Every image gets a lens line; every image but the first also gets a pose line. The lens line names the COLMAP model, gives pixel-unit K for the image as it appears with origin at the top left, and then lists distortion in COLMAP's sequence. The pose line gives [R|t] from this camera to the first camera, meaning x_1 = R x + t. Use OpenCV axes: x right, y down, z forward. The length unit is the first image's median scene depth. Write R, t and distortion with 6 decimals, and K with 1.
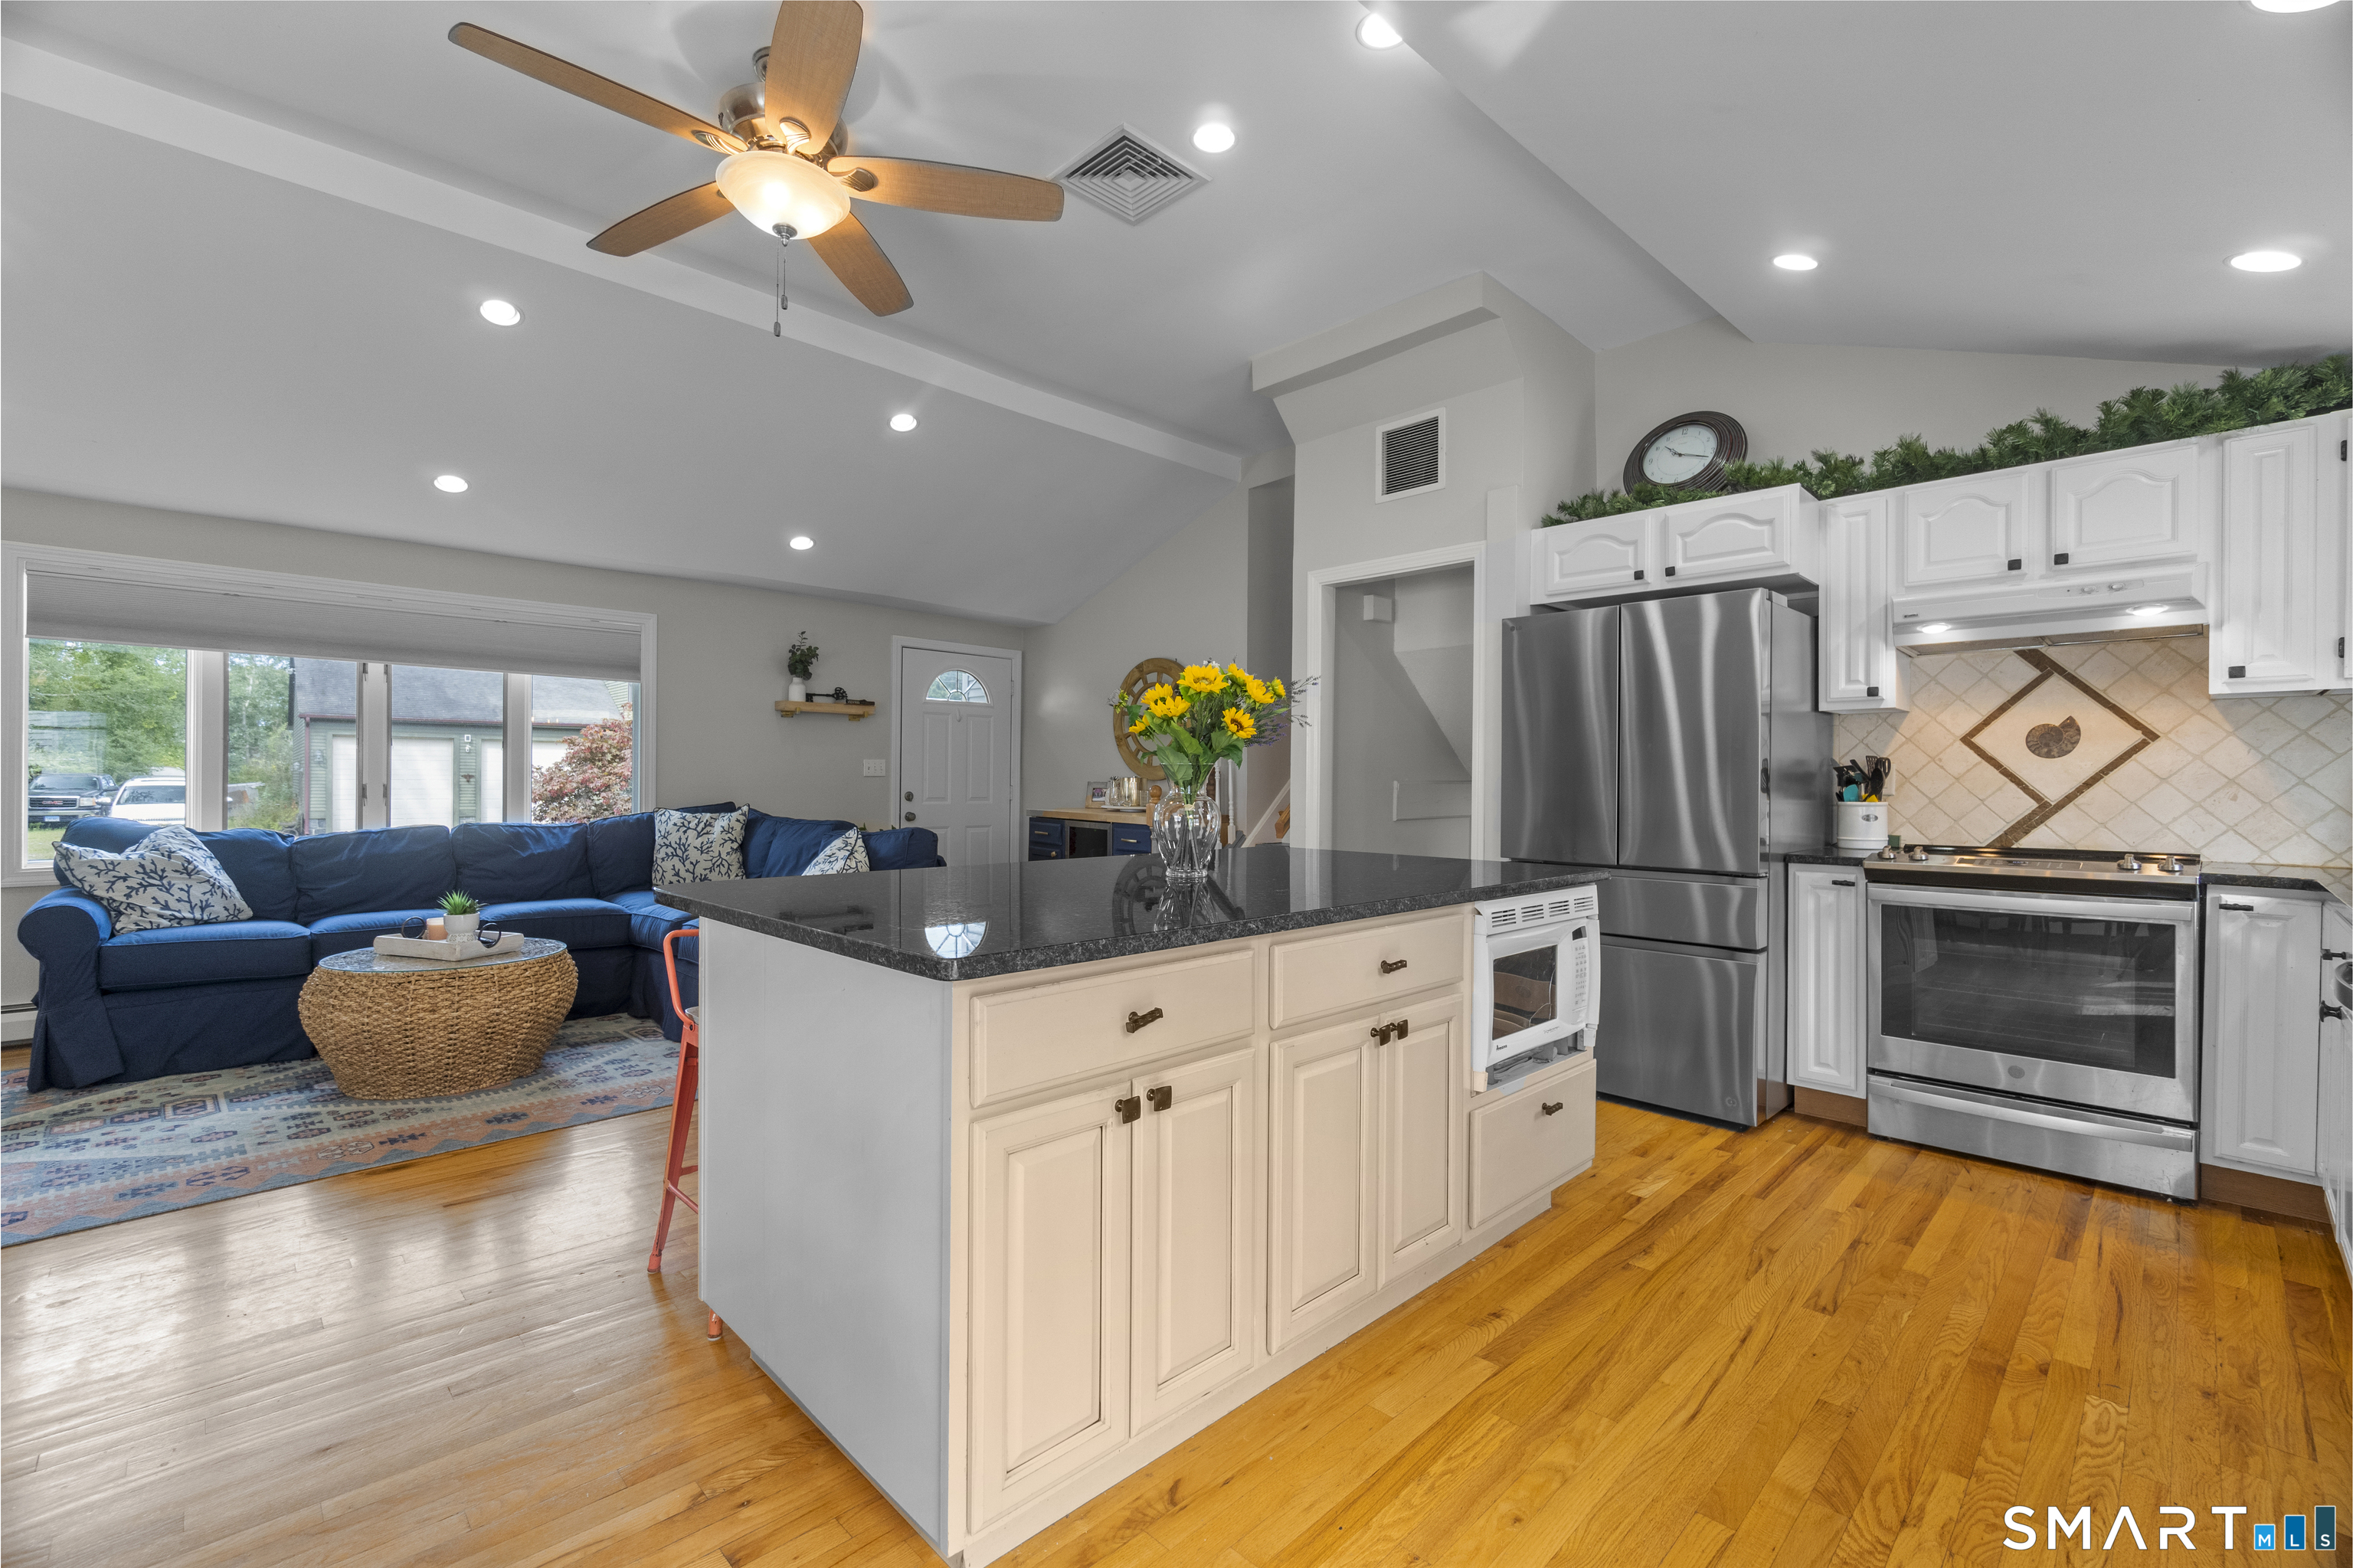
lens RADIAL K [[1013.5, 0, 1169.0], [0, 1013.5, 780.3], [0, 0, 1]] dist [-0.001236, 0.001262]
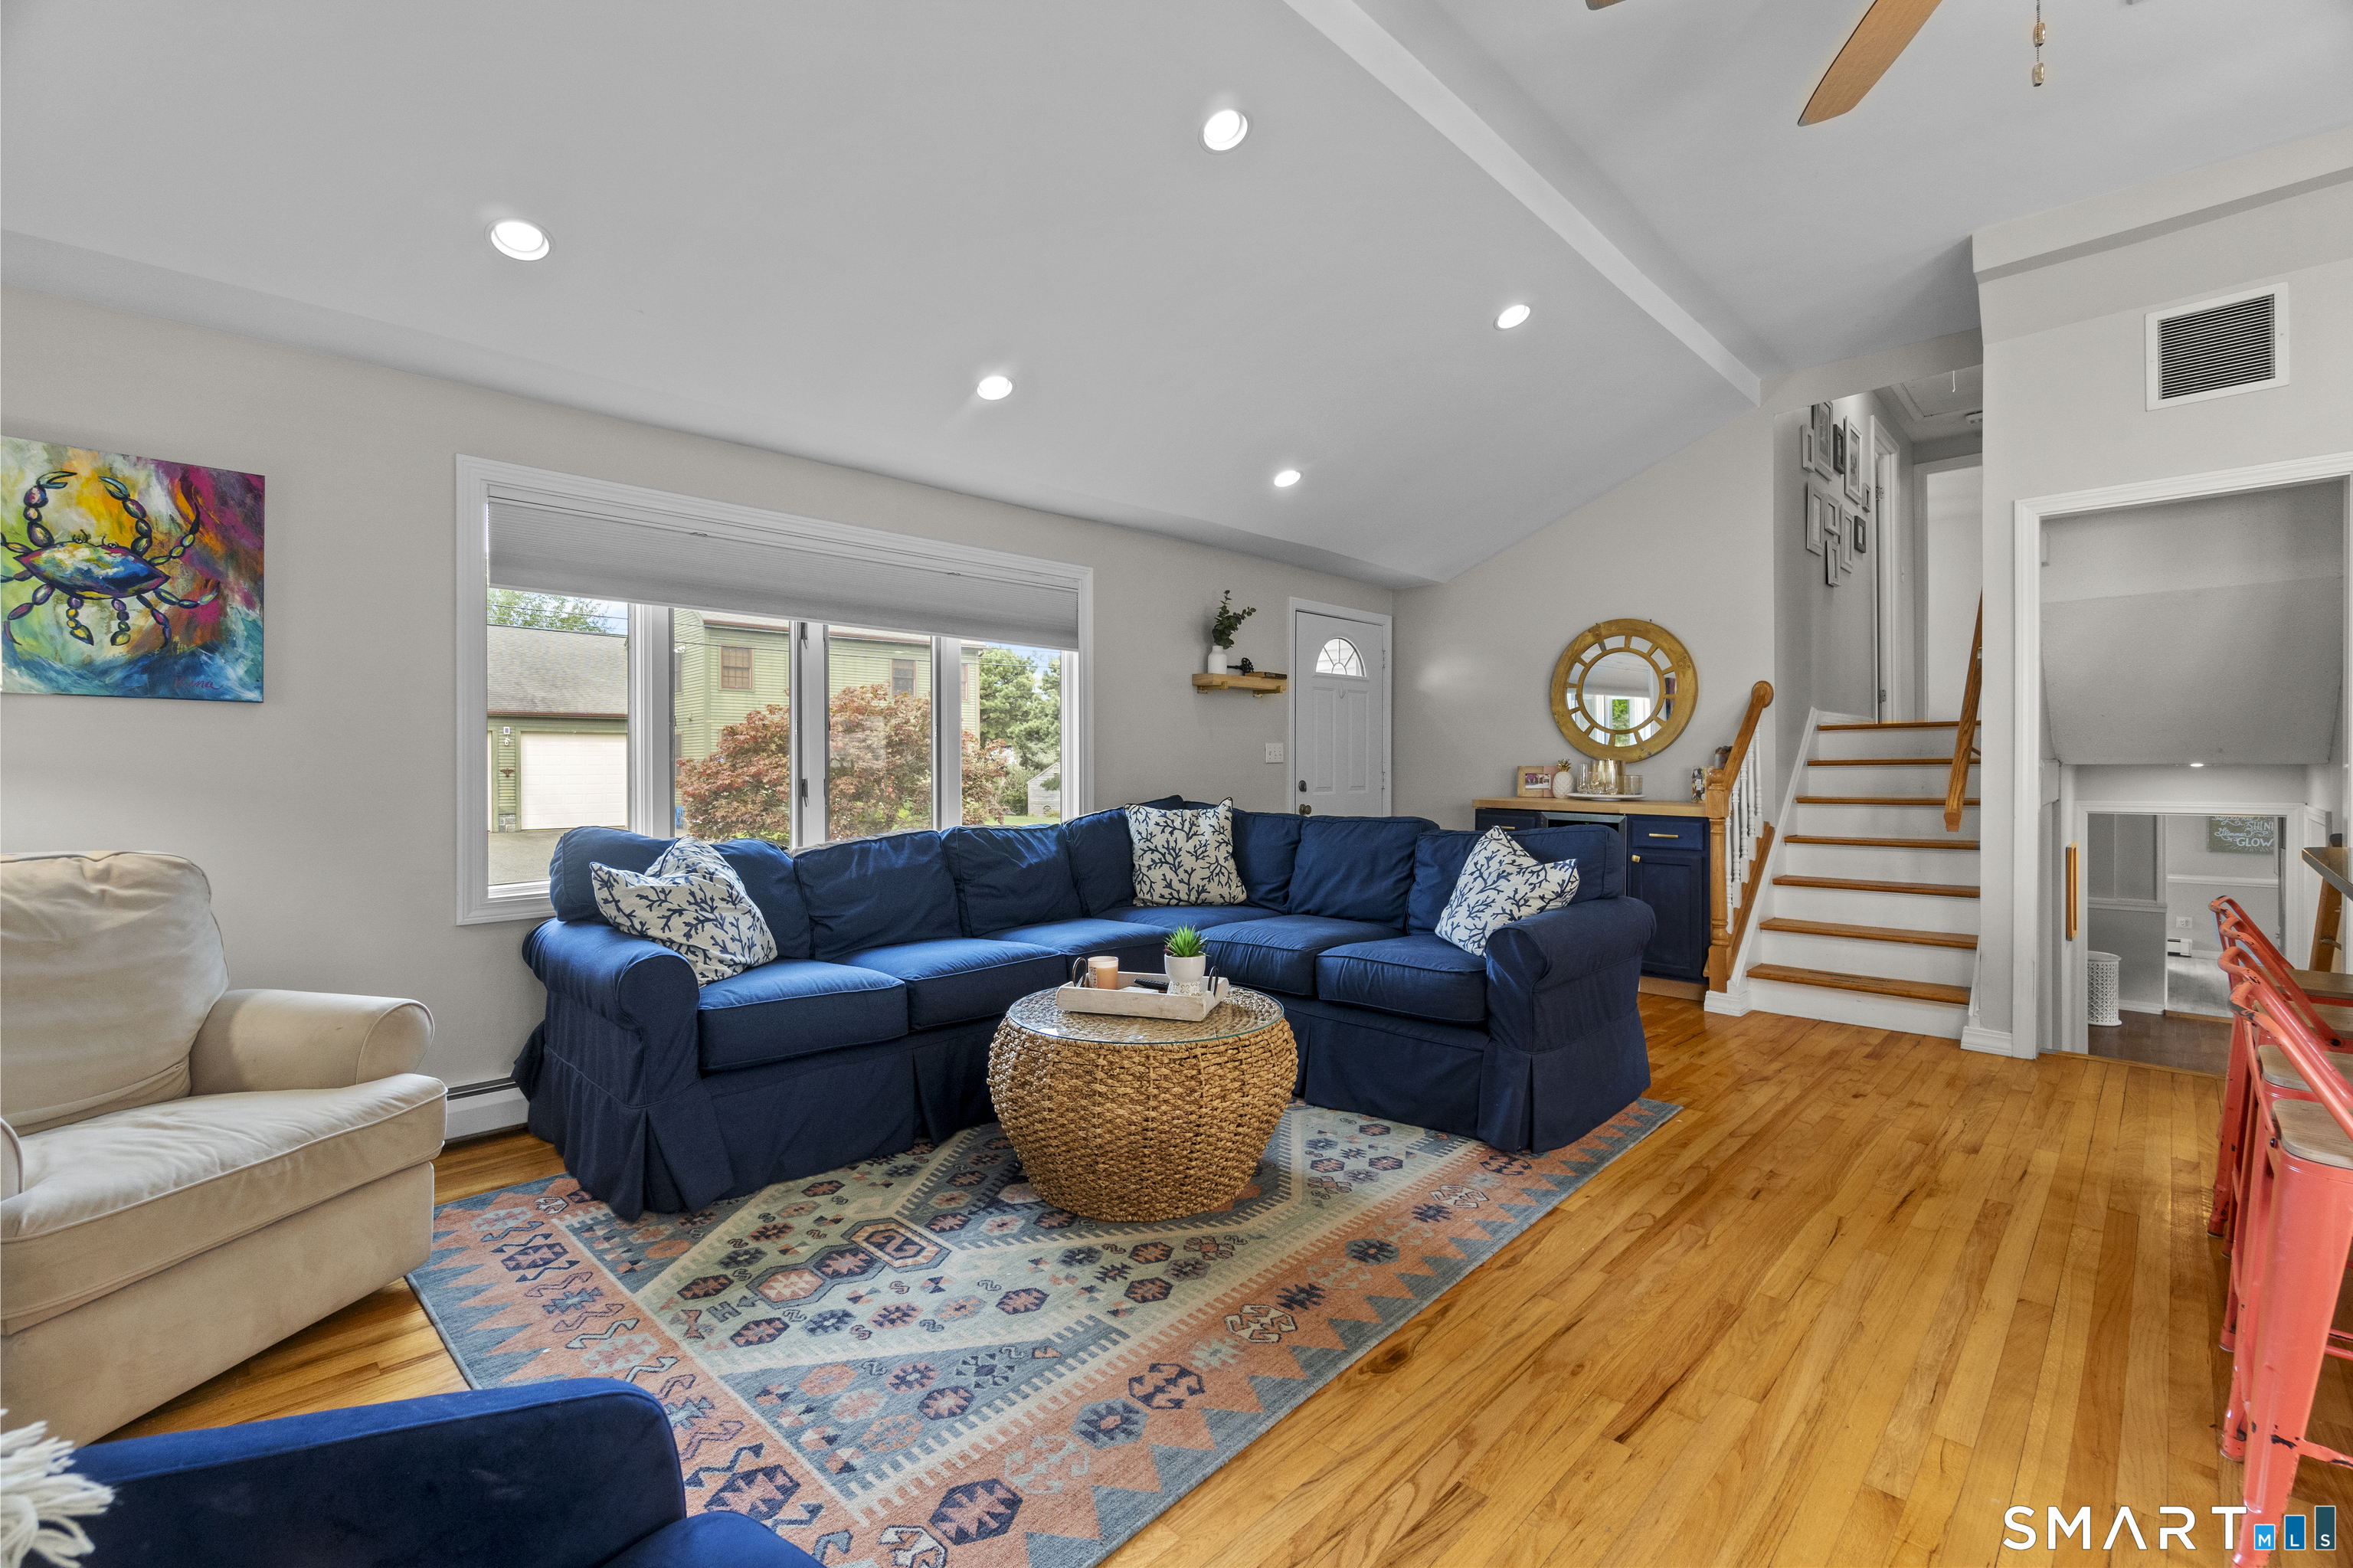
lens RADIAL K [[1013.5, 0, 1173.4], [0, 1013.5, 780.6], [0, 0, 1]] dist [-0.001236, 0.001262]
pose [[0.999574, -0.013221, 0.026036, -0.762775], [0.012870, 0.999825, 0.013604, -0.003104], [-0.026211, -0.013263, 0.999568, 0.291713]]
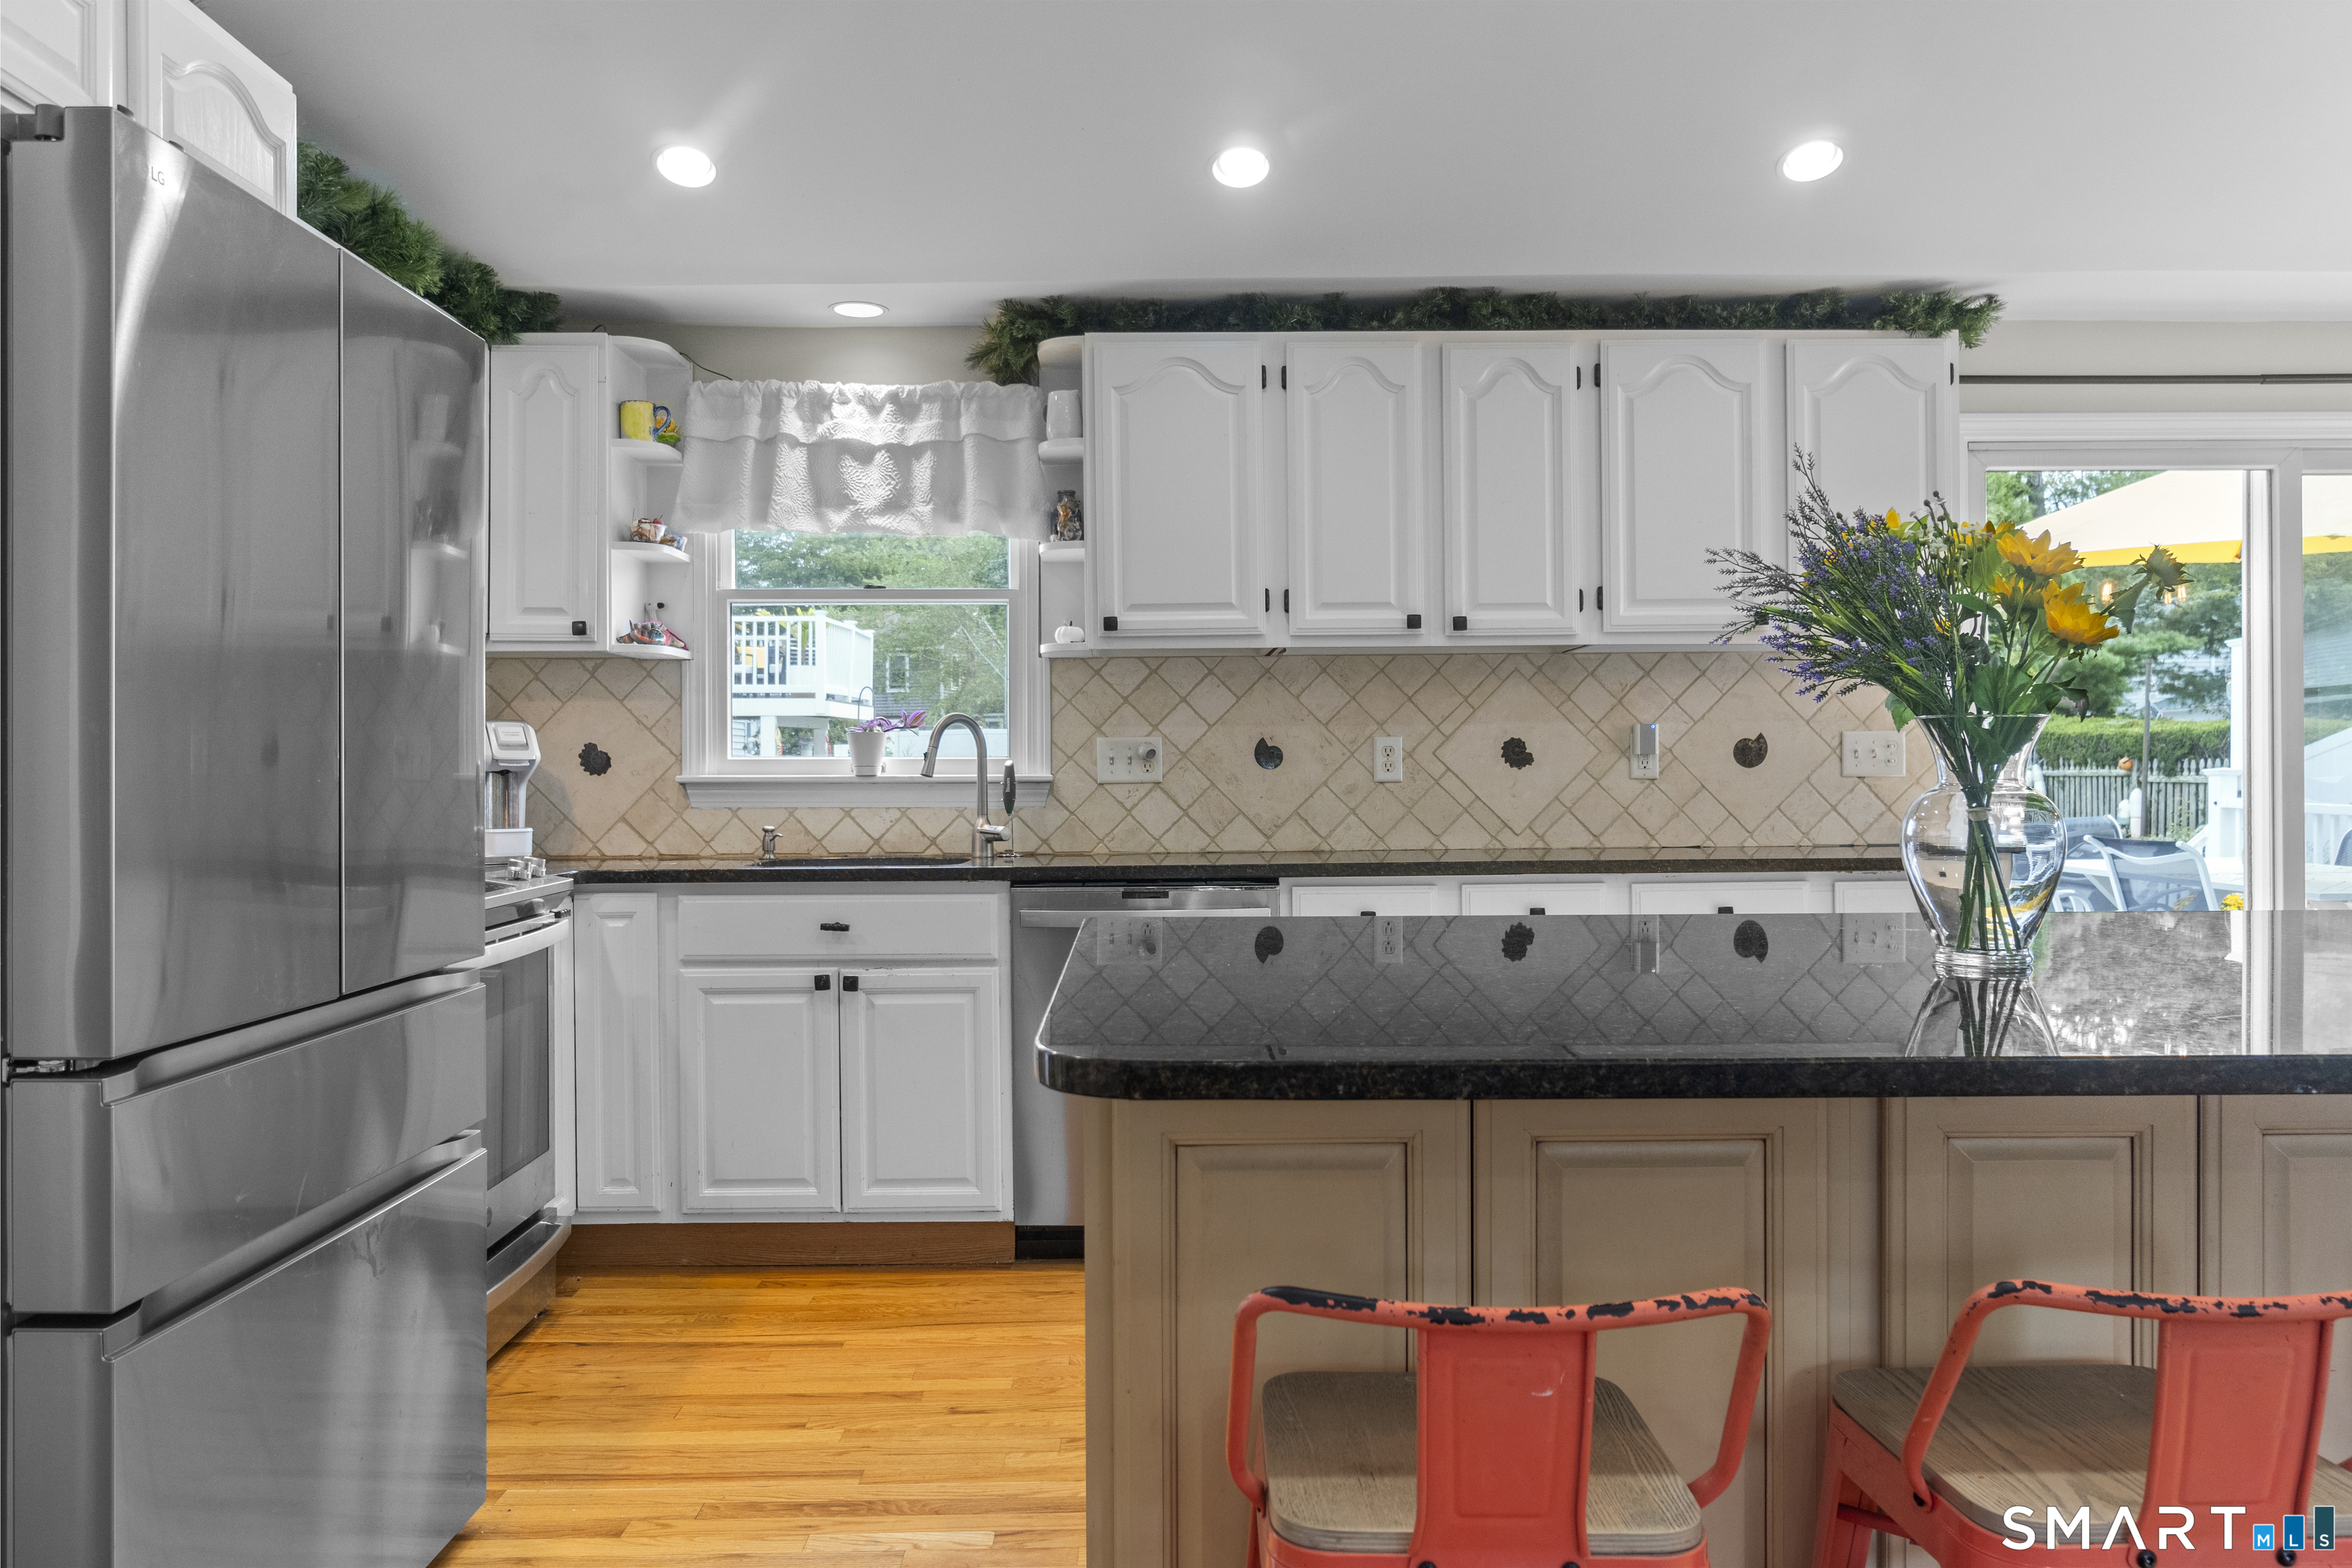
lens RADIAL K [[1691.4, 0, 1177.2], [0, 1691.4, 780.6], [0, 0, 1]] dist [-0.010008, 0.007015]
pose [[-0.733842, -0.007958, 0.679274, -0.164919], [0.000209, 0.999929, 0.011941, 0.003196], [-0.679320, 0.008905, -0.733788, 1.291554]]
